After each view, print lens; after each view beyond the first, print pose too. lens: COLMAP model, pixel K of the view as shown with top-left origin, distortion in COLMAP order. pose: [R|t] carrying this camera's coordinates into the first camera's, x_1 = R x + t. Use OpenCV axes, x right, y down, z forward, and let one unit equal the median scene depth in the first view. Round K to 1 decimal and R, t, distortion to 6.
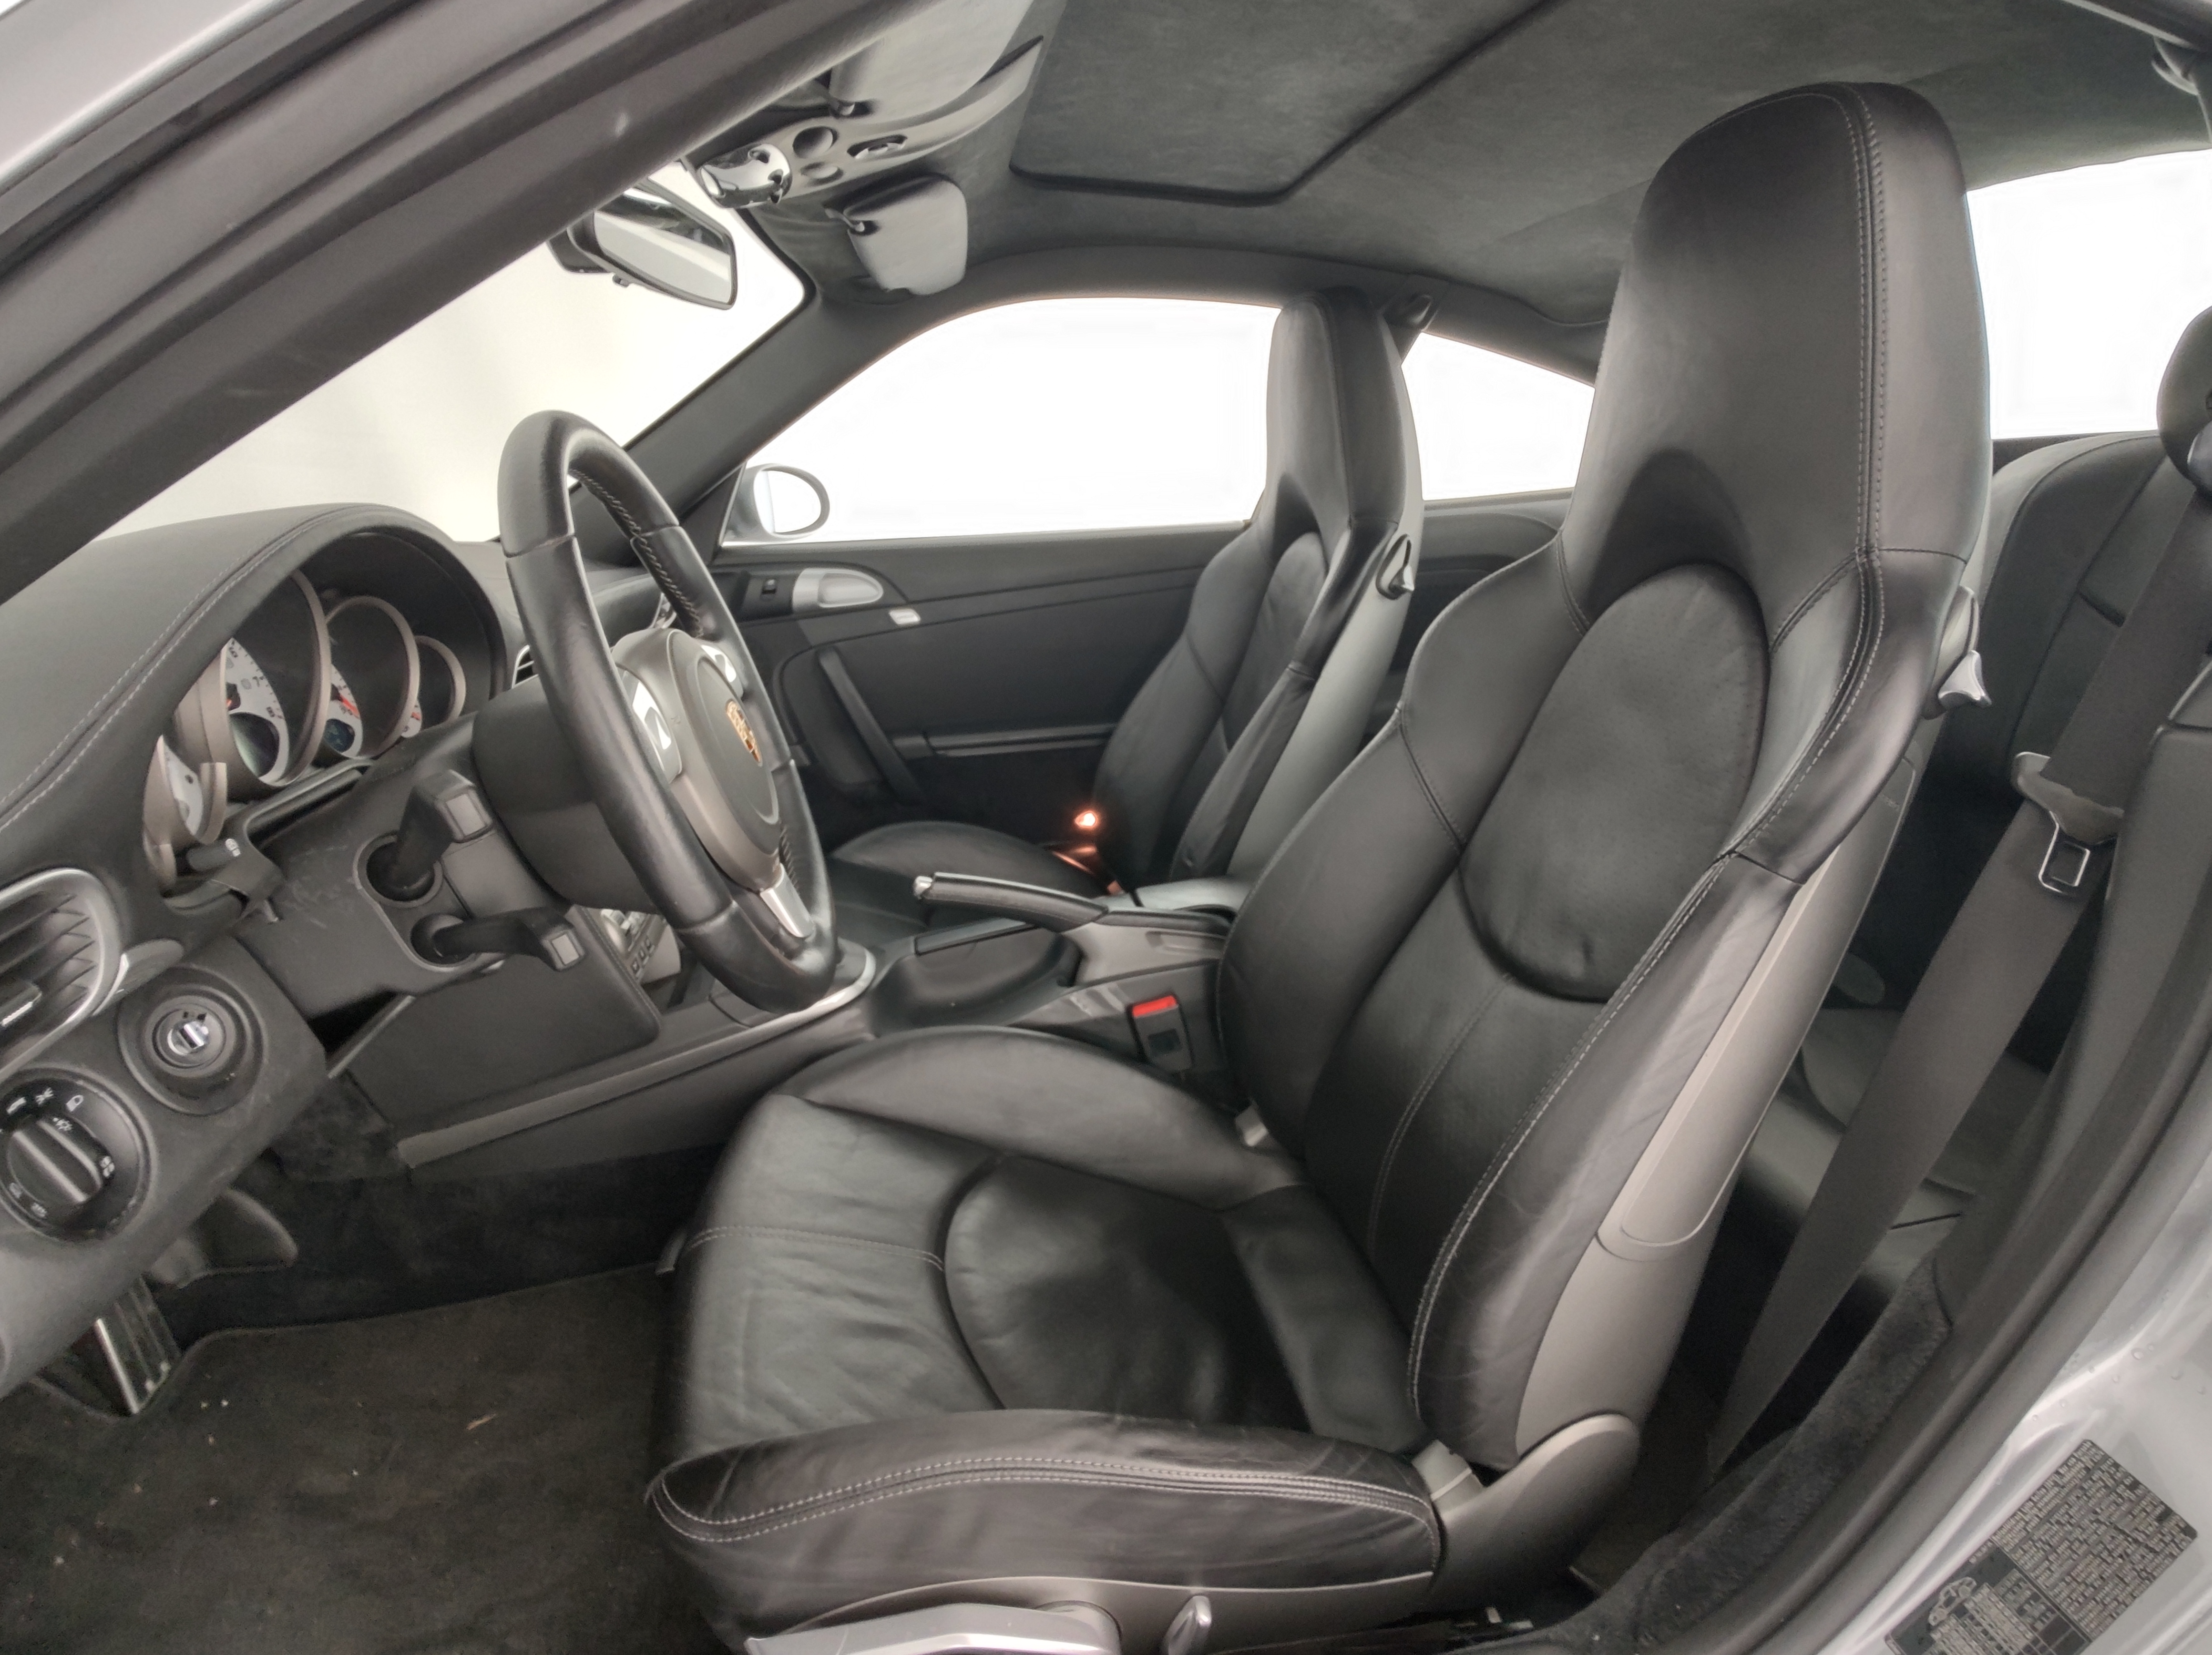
lens RADIAL K [[1084.9, 0, 1099.3], [0, 1084.9, 825.0], [0, 0, 1]] dist [0.000364, -0.018333]
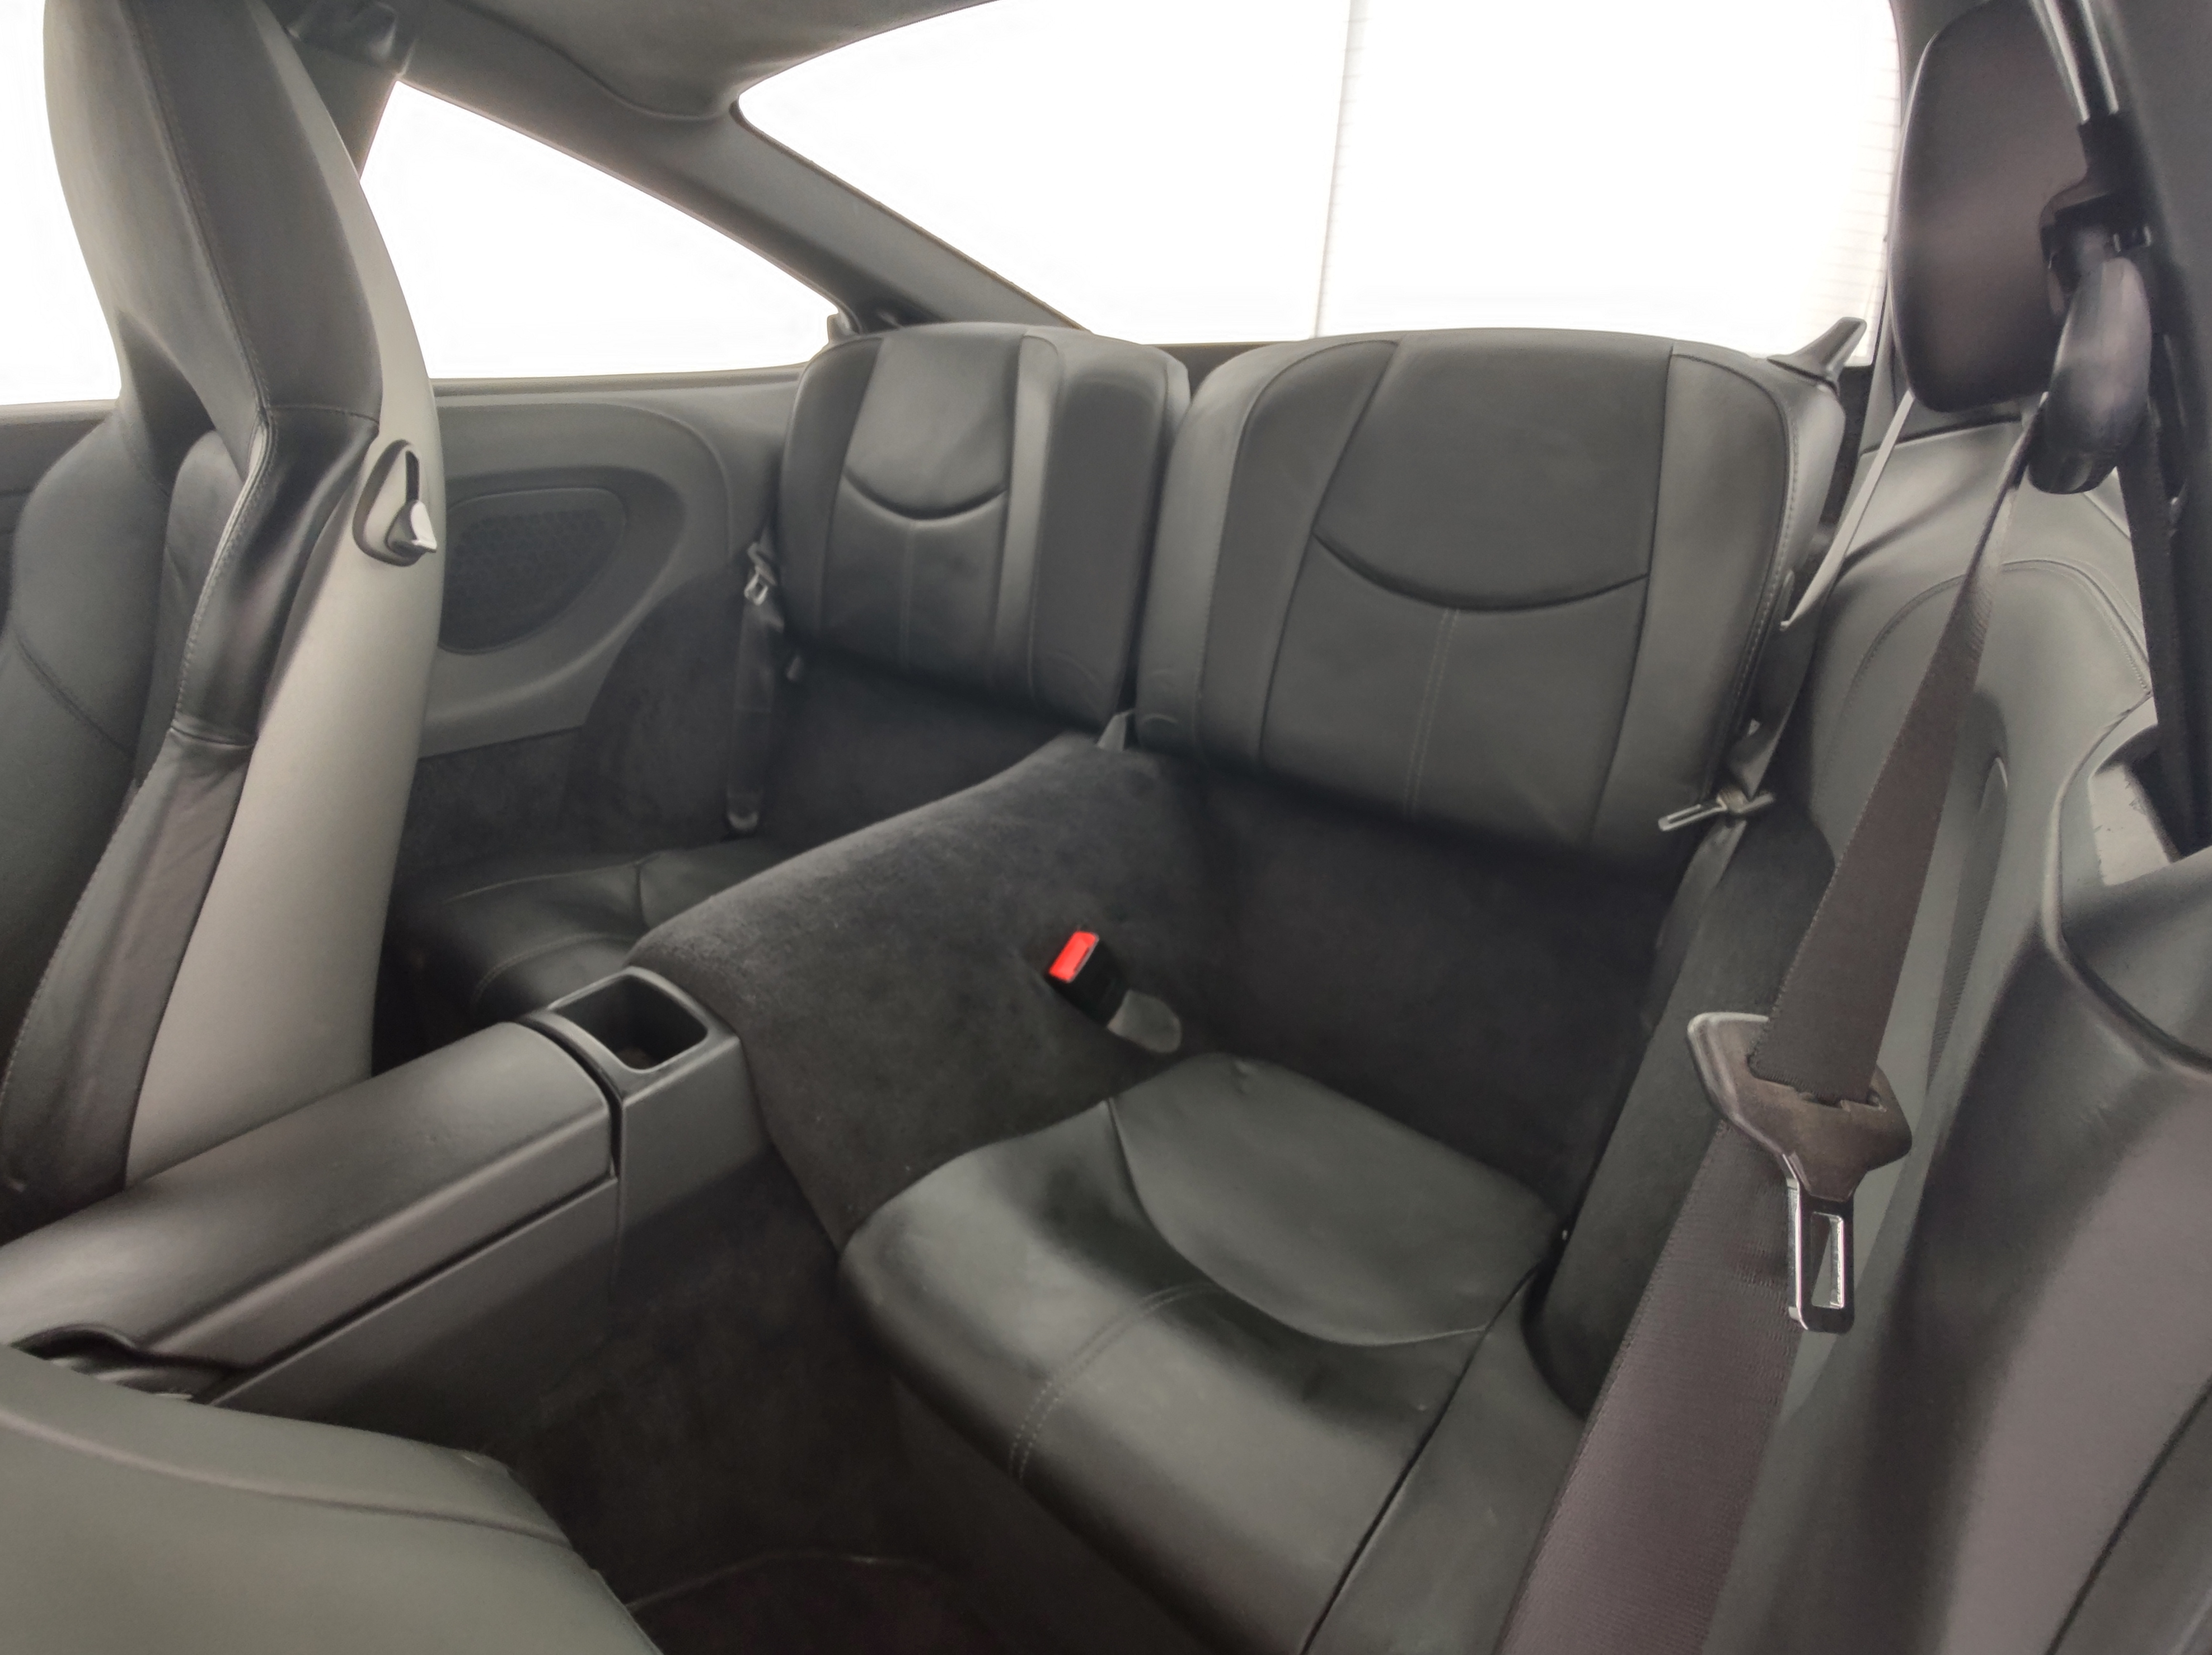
lens RADIAL K [[1084.9, 0, 1099.3], [0, 1084.9, 825.0], [0, 0, 1]] dist [0.000364, -0.018333]
pose [[0.763110, -0.193644, 0.616575, 0.181175], [0.134614, 0.980756, 0.141413, -0.112069], [-0.632093, -0.024914, 0.774492, 0.367045]]
